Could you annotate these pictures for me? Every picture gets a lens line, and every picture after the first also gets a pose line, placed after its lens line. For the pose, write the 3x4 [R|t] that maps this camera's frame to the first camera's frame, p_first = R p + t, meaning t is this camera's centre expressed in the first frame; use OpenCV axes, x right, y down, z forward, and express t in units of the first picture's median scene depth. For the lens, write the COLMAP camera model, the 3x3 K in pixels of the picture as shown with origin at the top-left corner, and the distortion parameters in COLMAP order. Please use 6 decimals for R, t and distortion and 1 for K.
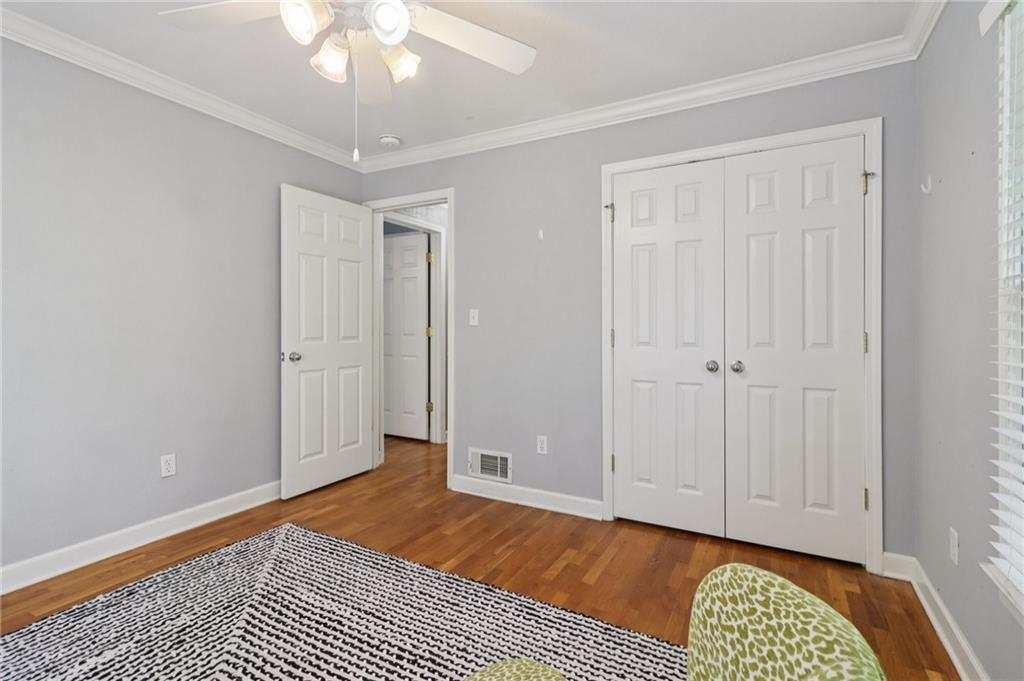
lens RADIAL K [[479.5, 0, 514.2], [0, 479.5, 321.0], [0, 0, 1]] dist [-0.003249, -0.000181]
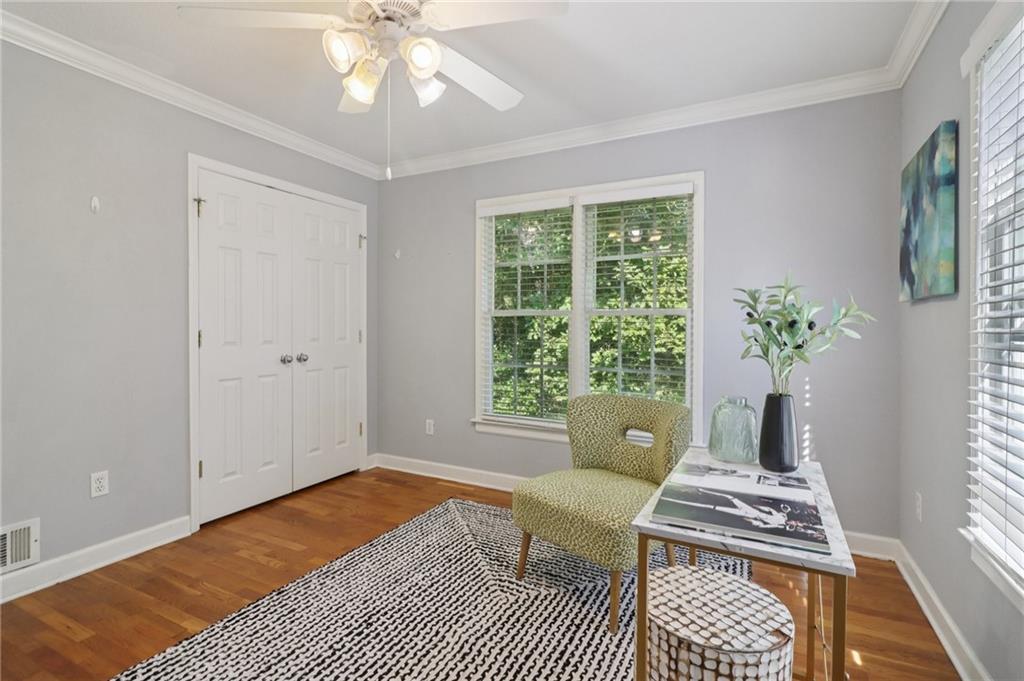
lens RADIAL K [[479.5, 0, 514.2], [0, 479.5, 321.0], [0, 0, 1]] dist [-0.003249, -0.000181]
pose [[-0.016735, 0.012040, 0.999787, -0.870998], [-0.007597, 0.999897, -0.012168, 0.007588], [-0.999831, -0.007799, -0.016642, 0.443903]]
